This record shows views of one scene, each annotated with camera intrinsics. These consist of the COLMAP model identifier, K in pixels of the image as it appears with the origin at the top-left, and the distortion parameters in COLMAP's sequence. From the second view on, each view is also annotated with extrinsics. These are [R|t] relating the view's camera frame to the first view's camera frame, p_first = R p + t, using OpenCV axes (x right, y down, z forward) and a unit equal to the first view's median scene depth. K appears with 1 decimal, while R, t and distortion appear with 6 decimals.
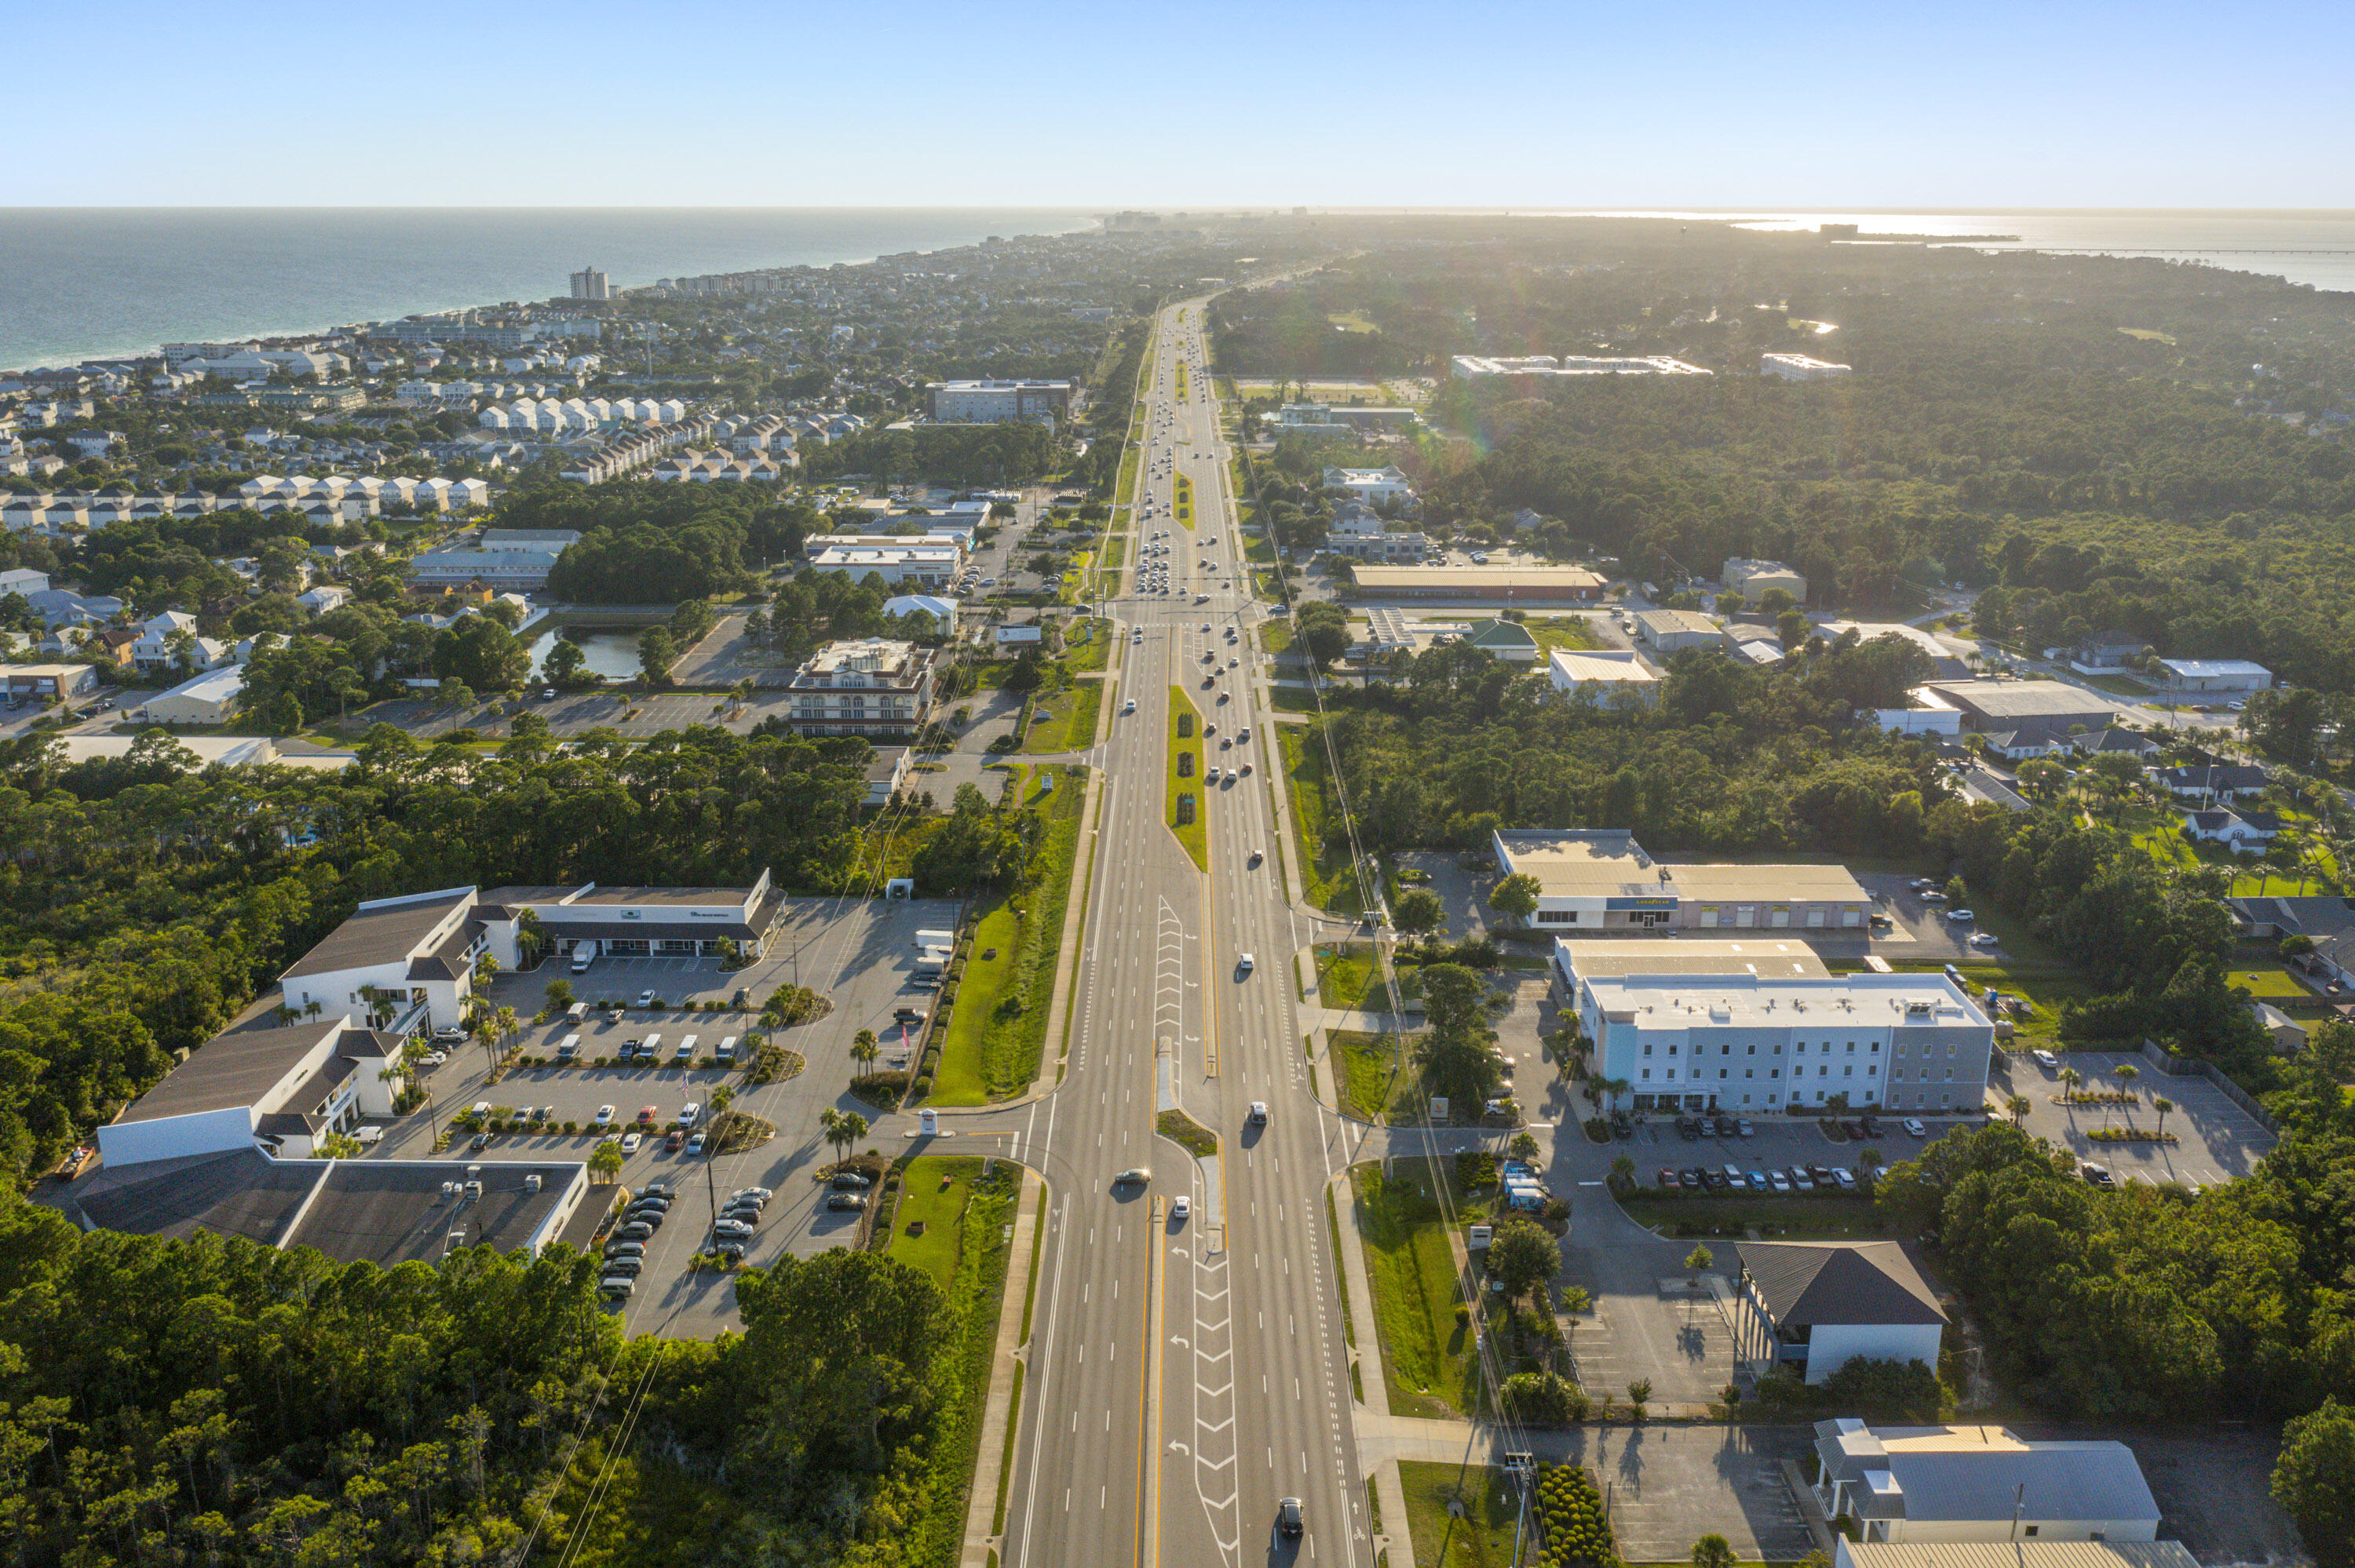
lens RADIAL K [[1938.0, 0, 1185.7], [0, 1938.0, 780.6], [0, 0, 1]] dist [-0.004553, -0.001251]
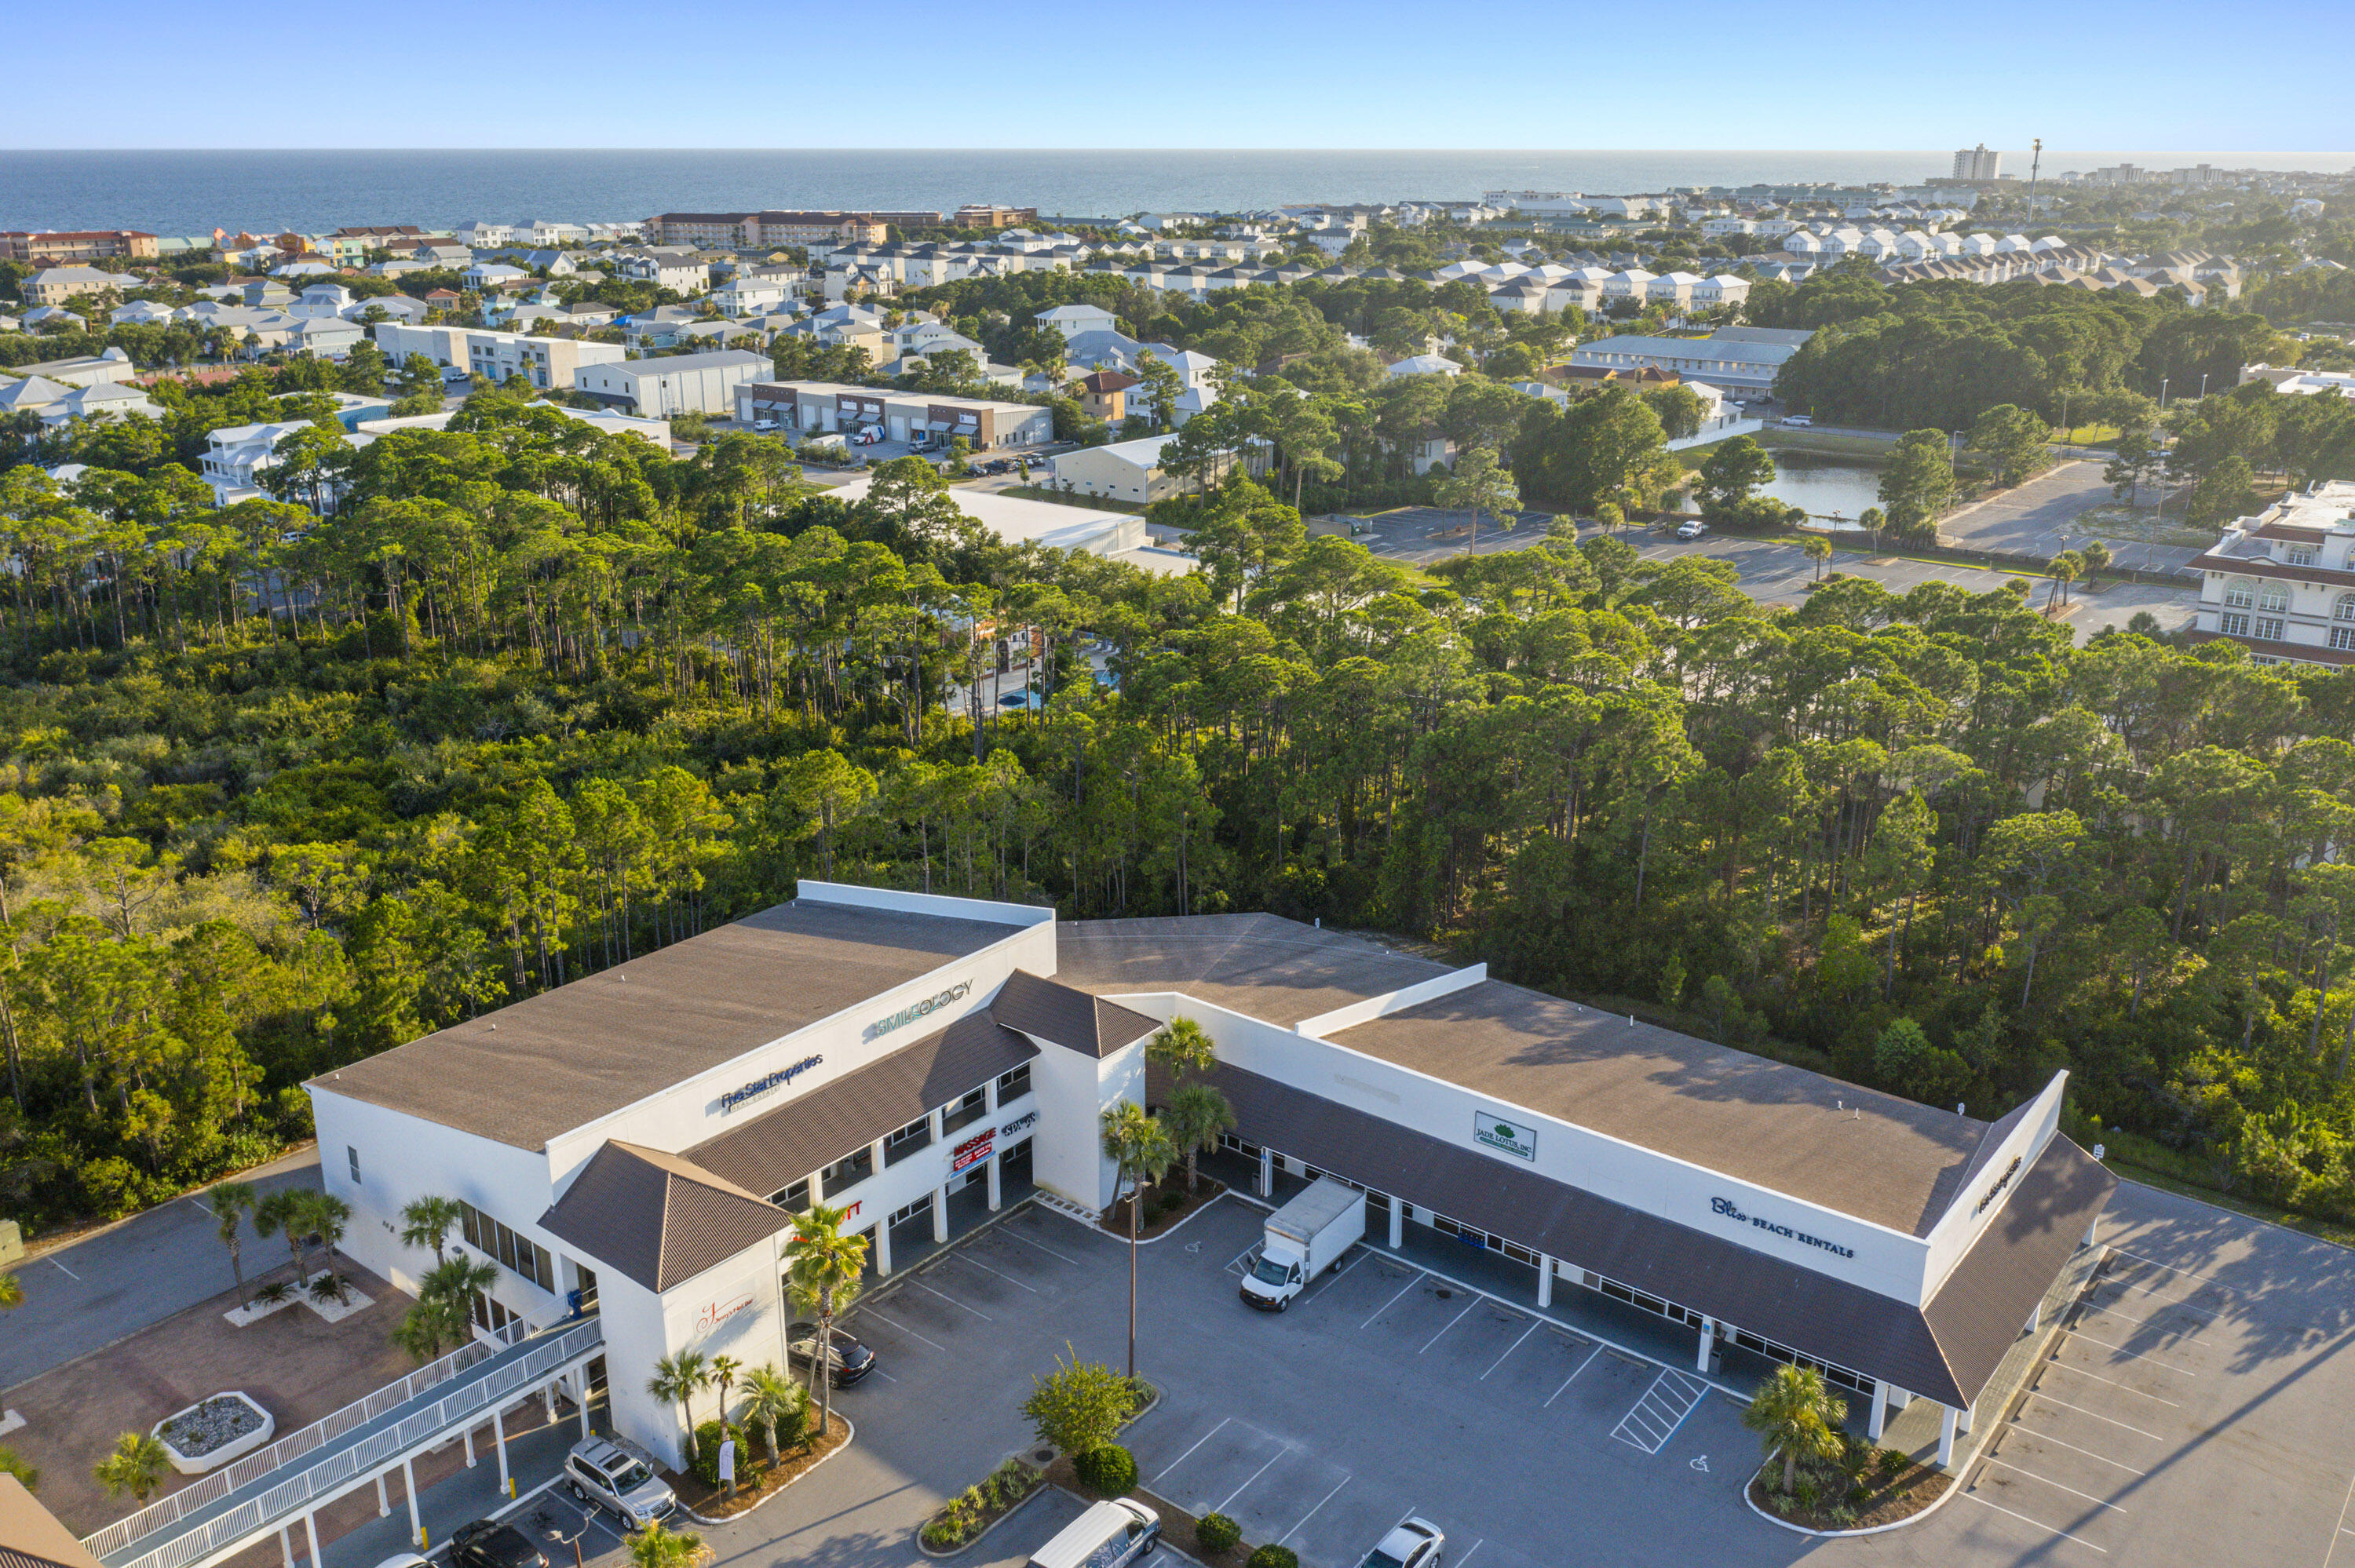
lens RADIAL K [[1934.1, 0, 1180.3], [0, 1934.1, 808.7], [0, 0, 1]] dist [-0.012651, 0.007610]
pose [[0.783370, 0.198024, -0.589167, -0.110015], [-0.176038, 0.979765, 0.095243, 0.003770], [0.596106, 0.029106, 0.802378, 0.485665]]
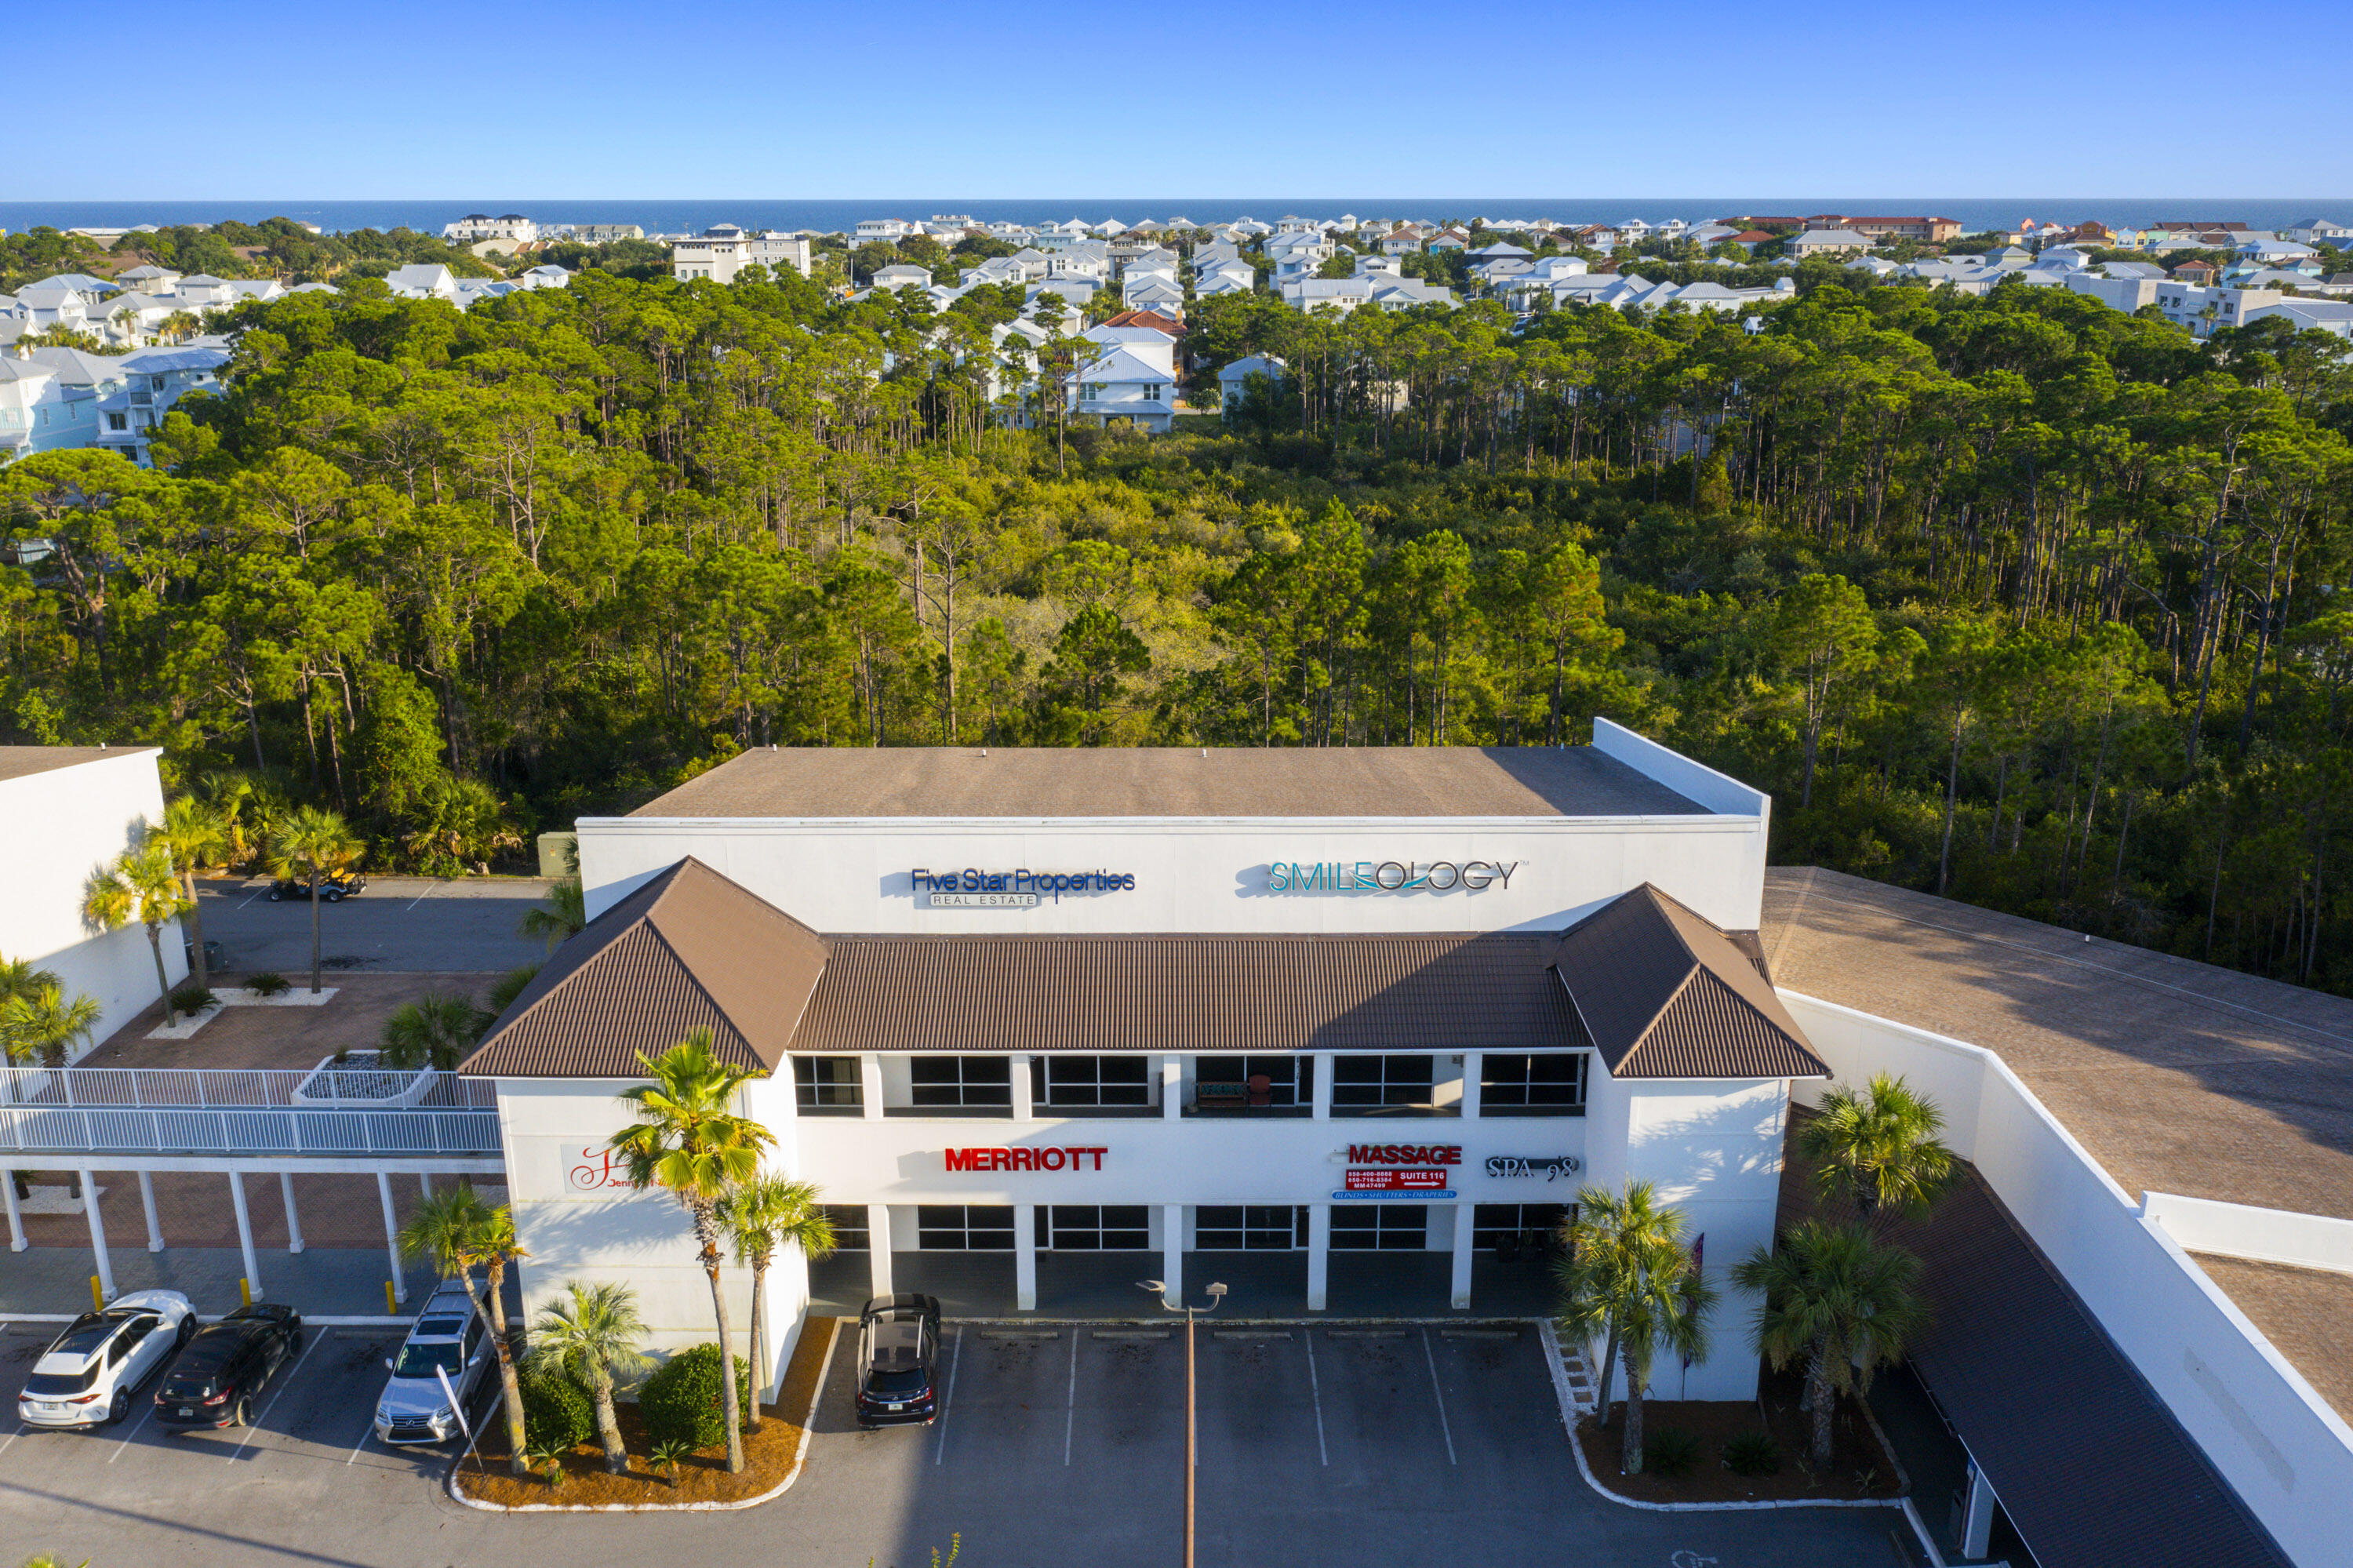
lens RADIAL K [[1919.4, 0, 1176.5], [0, 1919.4, 784.0], [0, 0, 1]] dist [-0.024888, -0.001049]
pose [[-0.002051, 0.286646, -0.958034, -0.141642], [-0.284757, 0.918206, 0.275339, 0.015994], [0.958597, 0.273372, 0.079742, 0.598645]]
